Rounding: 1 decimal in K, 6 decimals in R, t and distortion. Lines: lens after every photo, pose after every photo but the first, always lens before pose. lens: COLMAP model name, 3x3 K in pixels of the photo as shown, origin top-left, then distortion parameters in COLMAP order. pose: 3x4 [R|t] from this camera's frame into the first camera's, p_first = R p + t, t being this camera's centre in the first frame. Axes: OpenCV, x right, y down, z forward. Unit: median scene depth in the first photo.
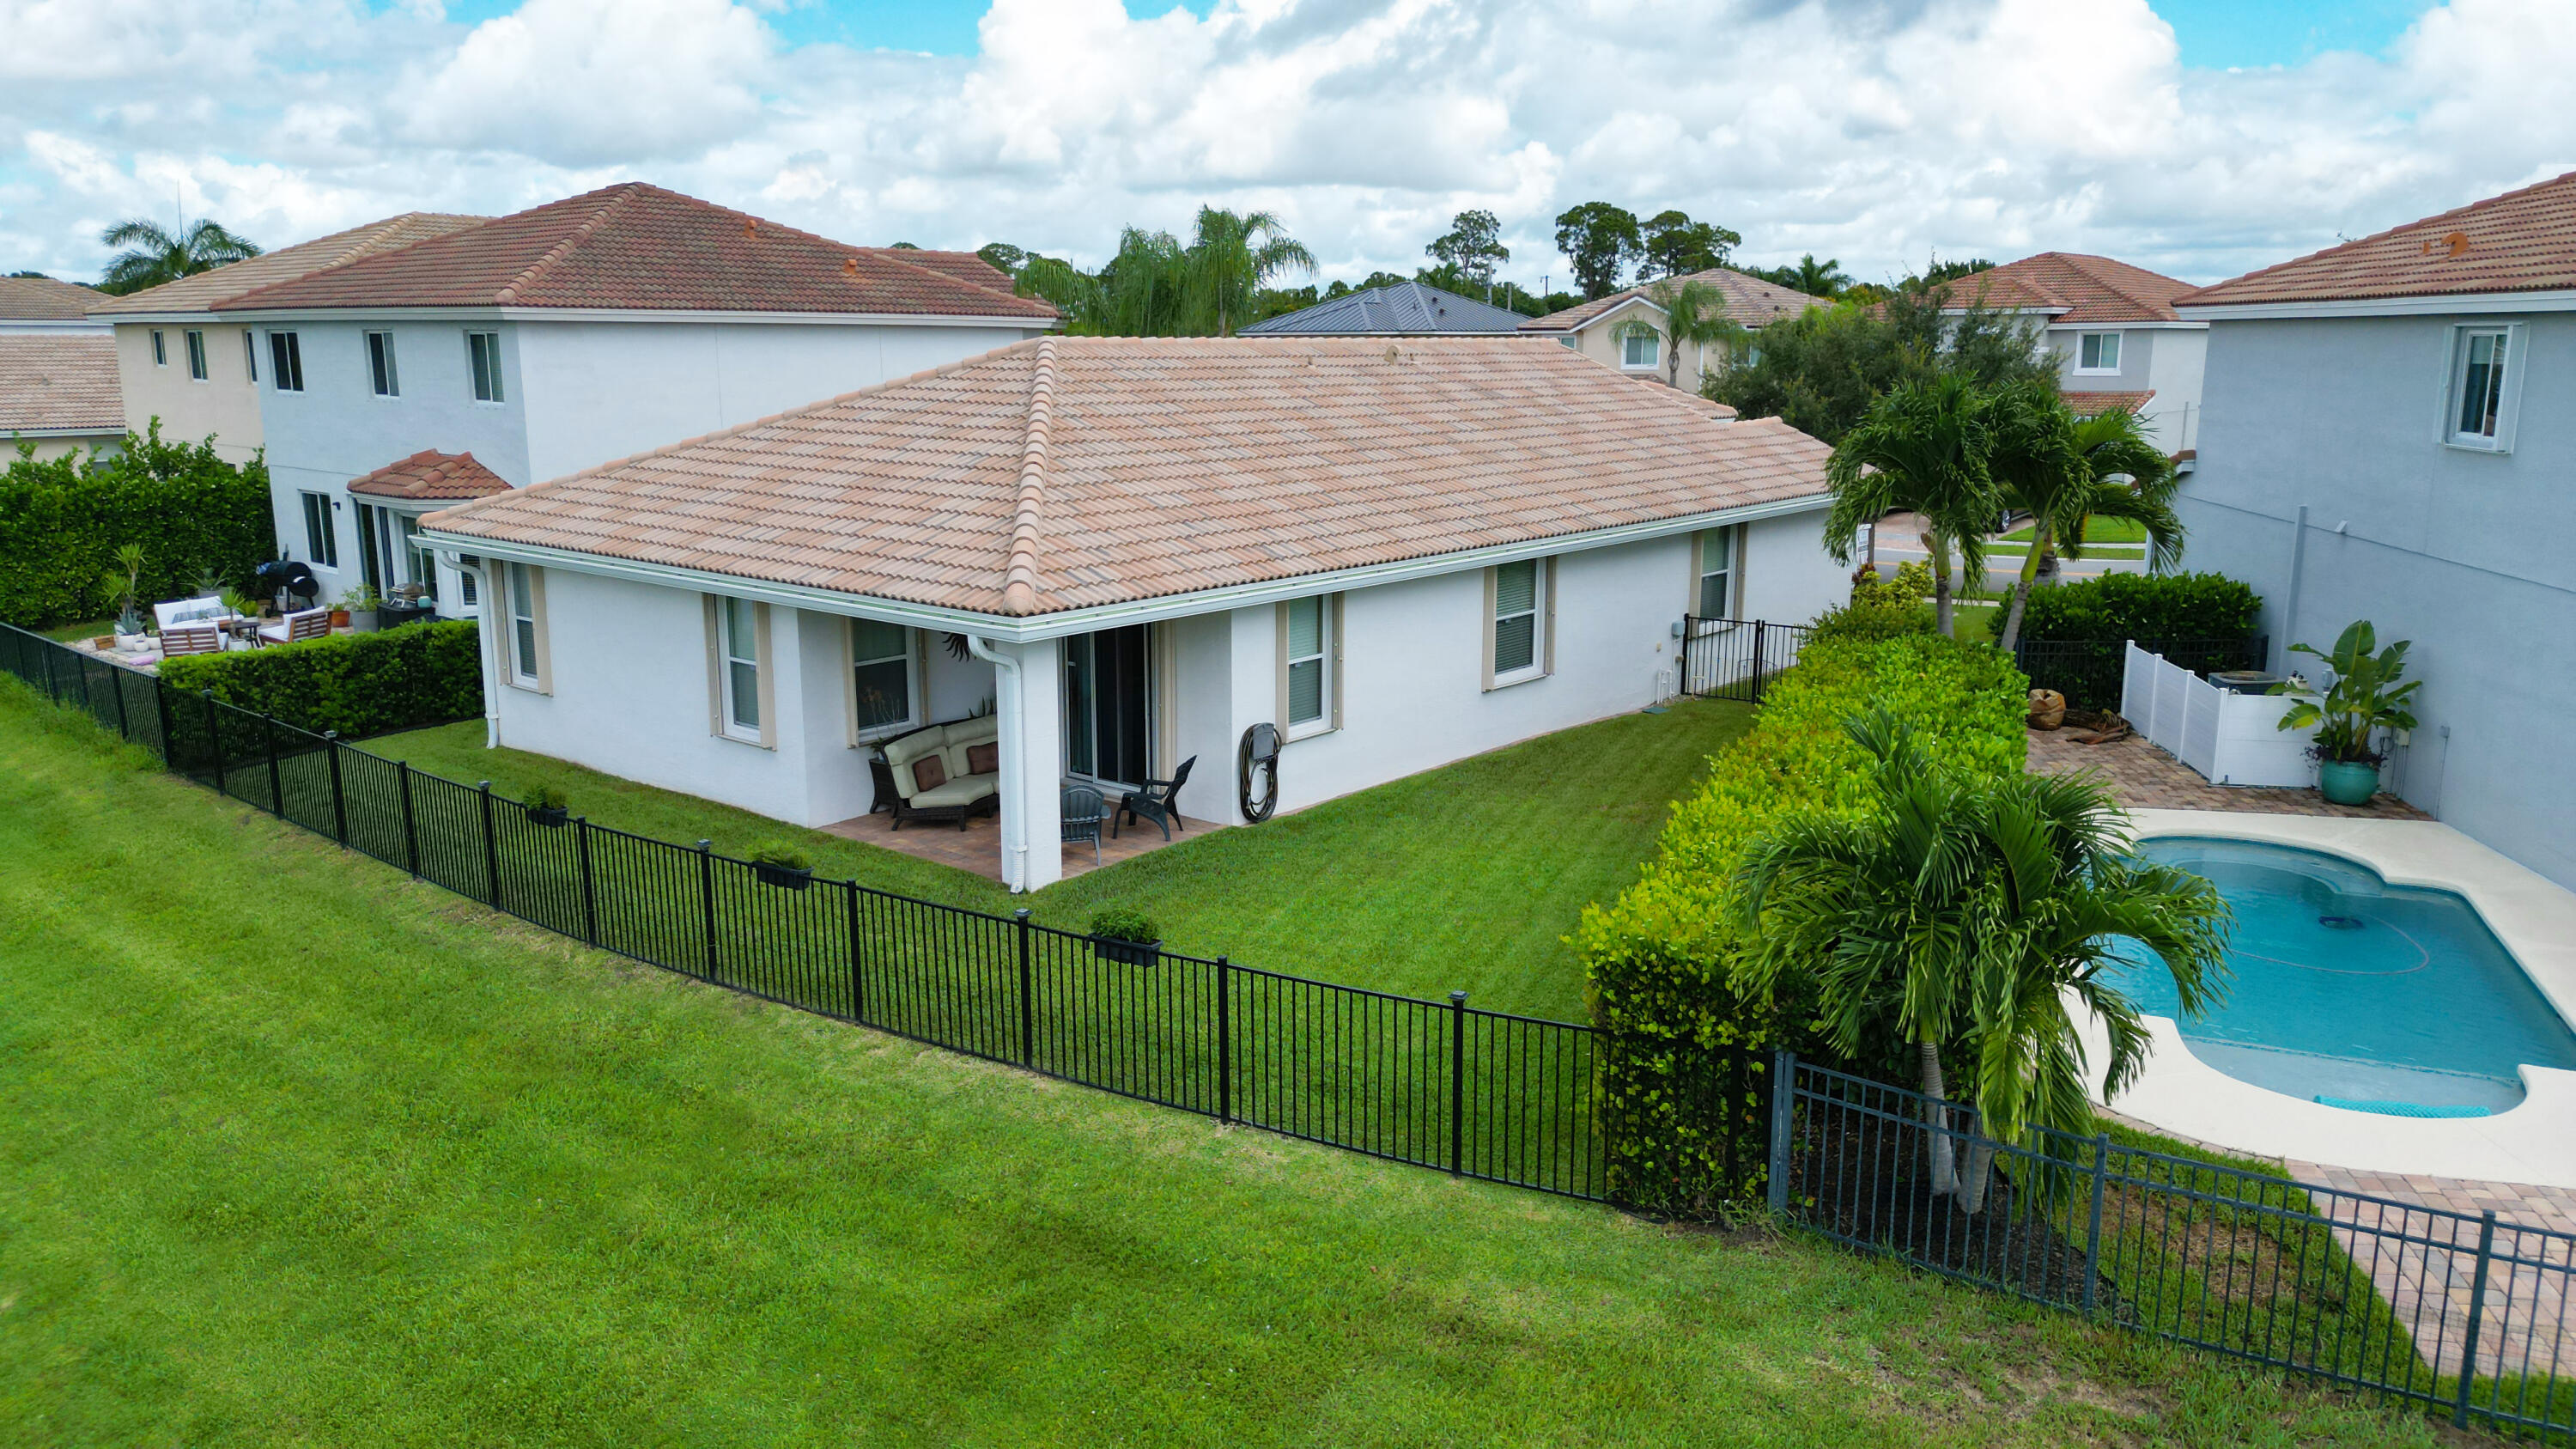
lens RADIAL K [[1797.8, 0, 1288.9], [0, 1797.8, 725.1], [0, 0, 1]] dist [0.022539, -0.004332]
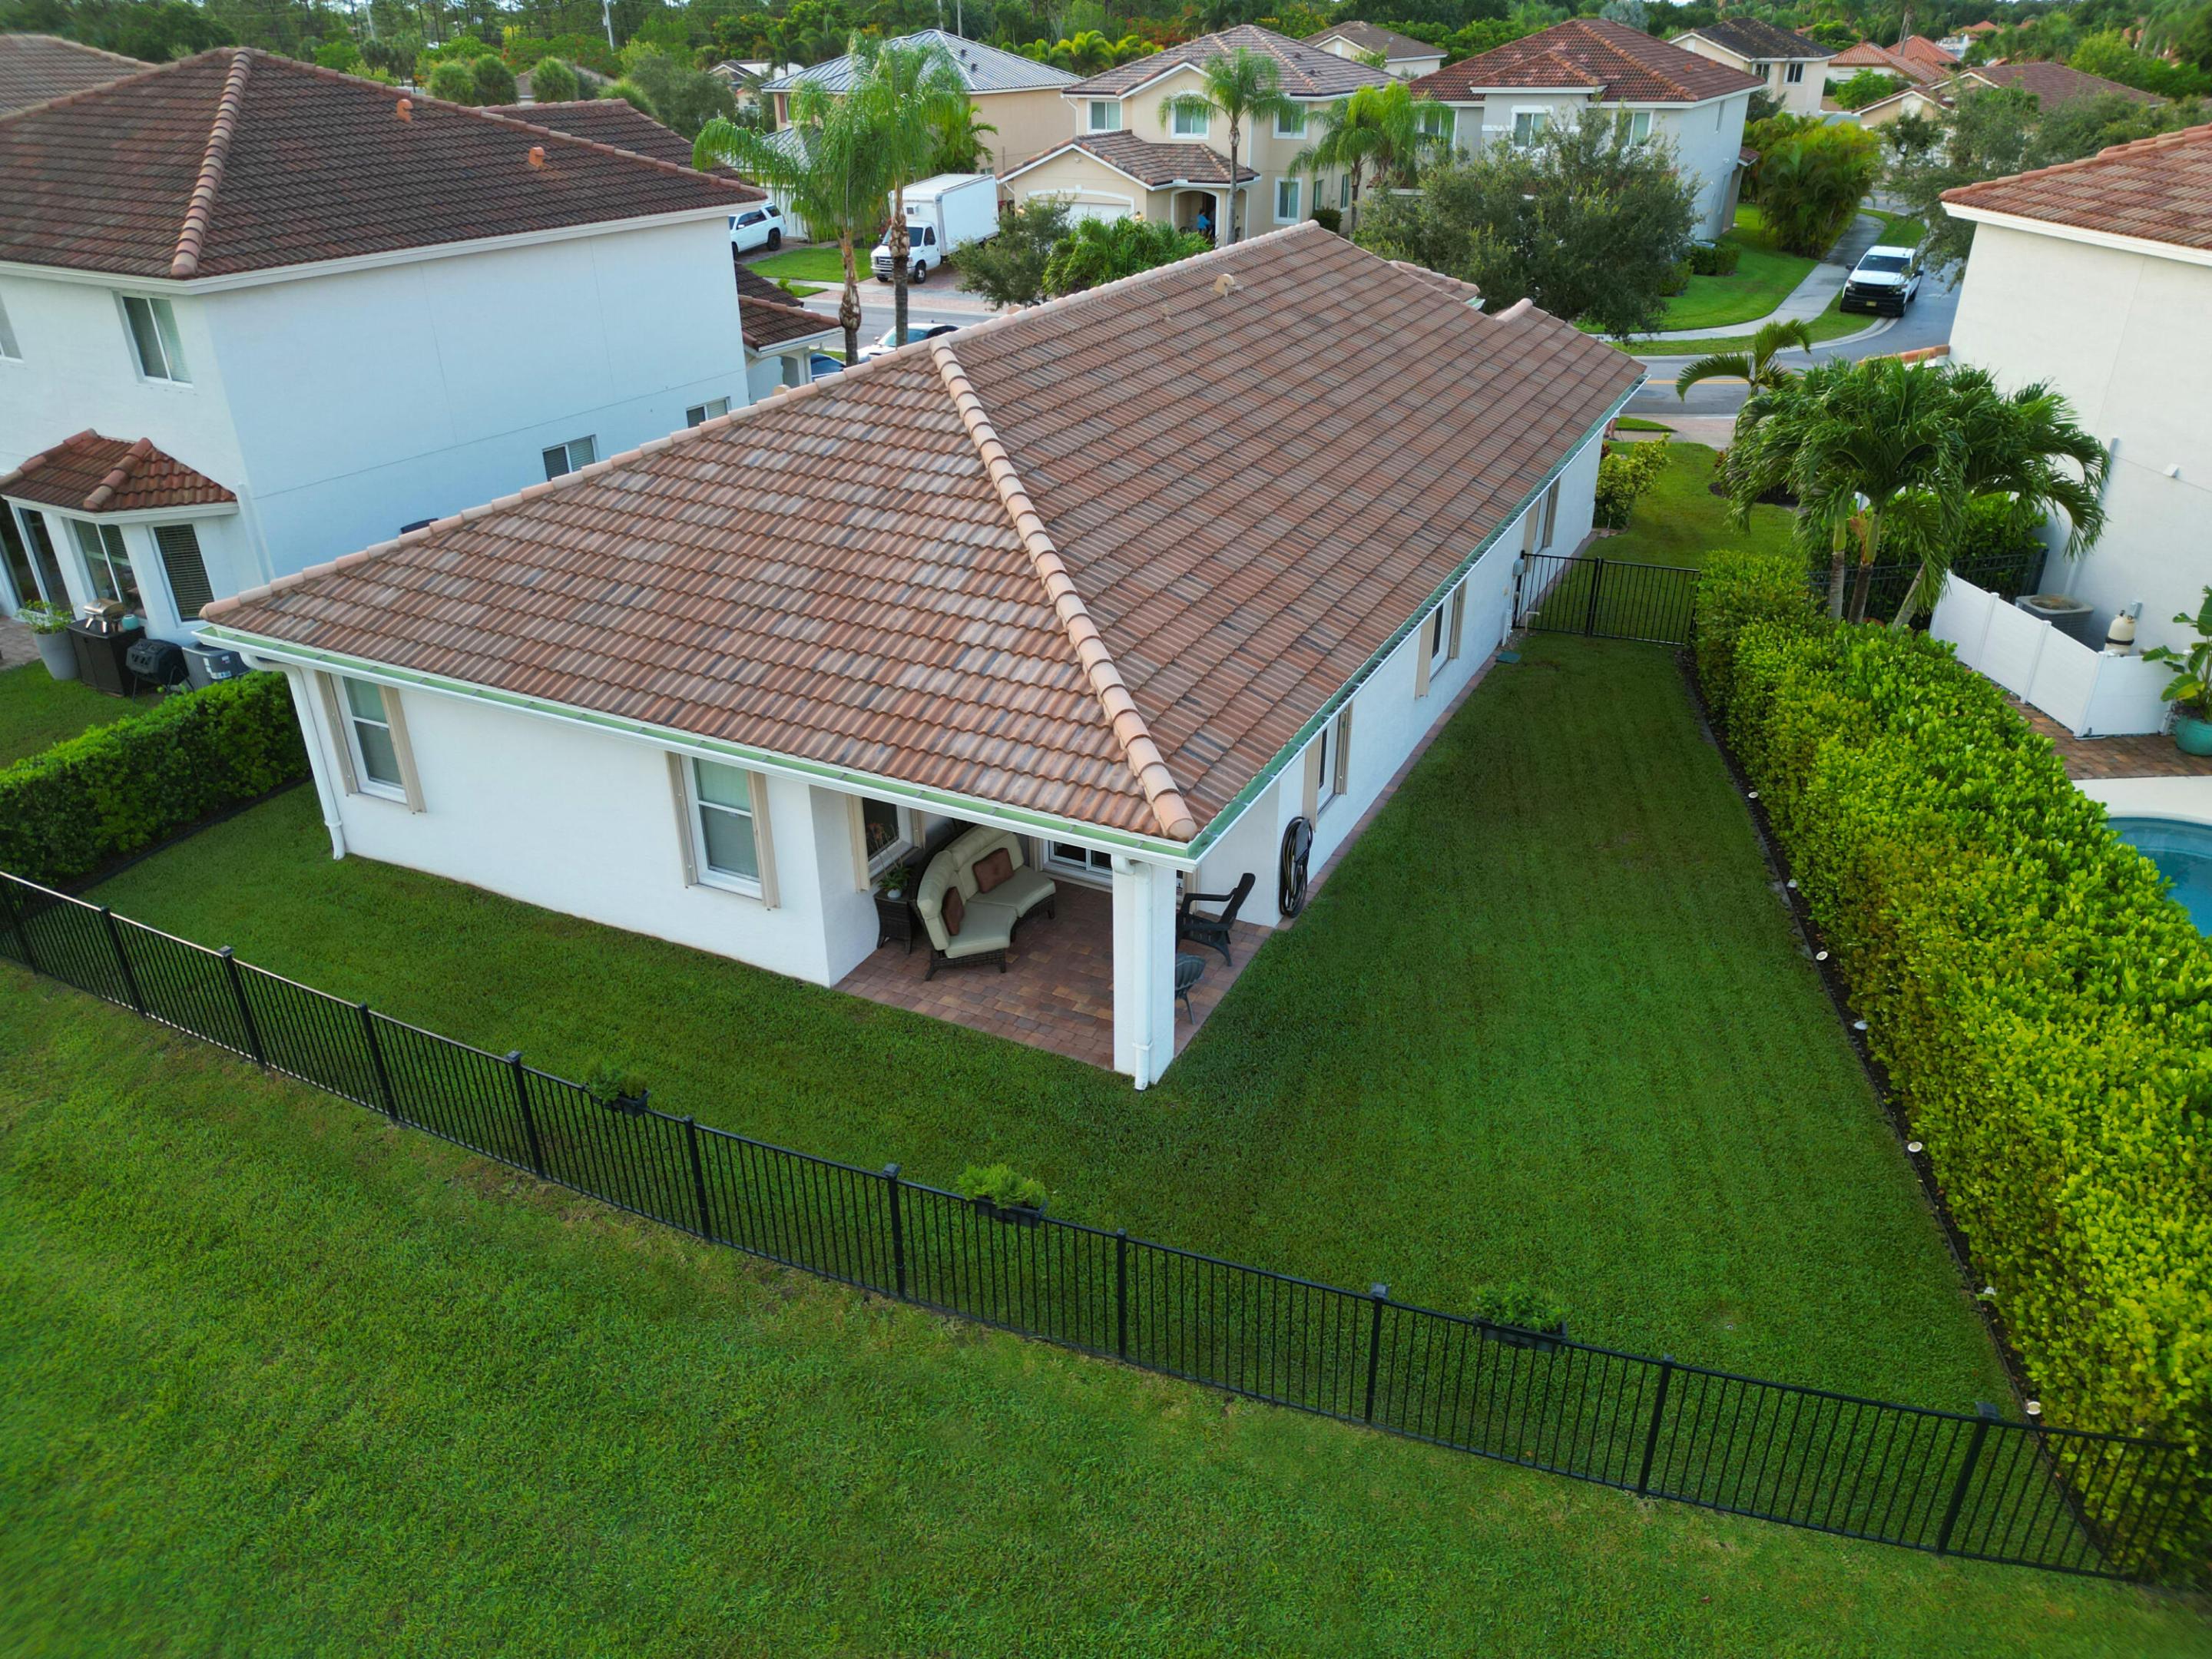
lens RADIAL K [[1543.5, 0, 1107.0], [0, 1543.5, 825.9], [0, 0, 1]] dist [0.025716, -0.018295]
pose [[0.972980, -0.112325, 0.201726, -0.269883], [0.054941, 0.961226, 0.270233, -0.215824], [-0.224258, -0.251848, 0.941425, 0.251261]]
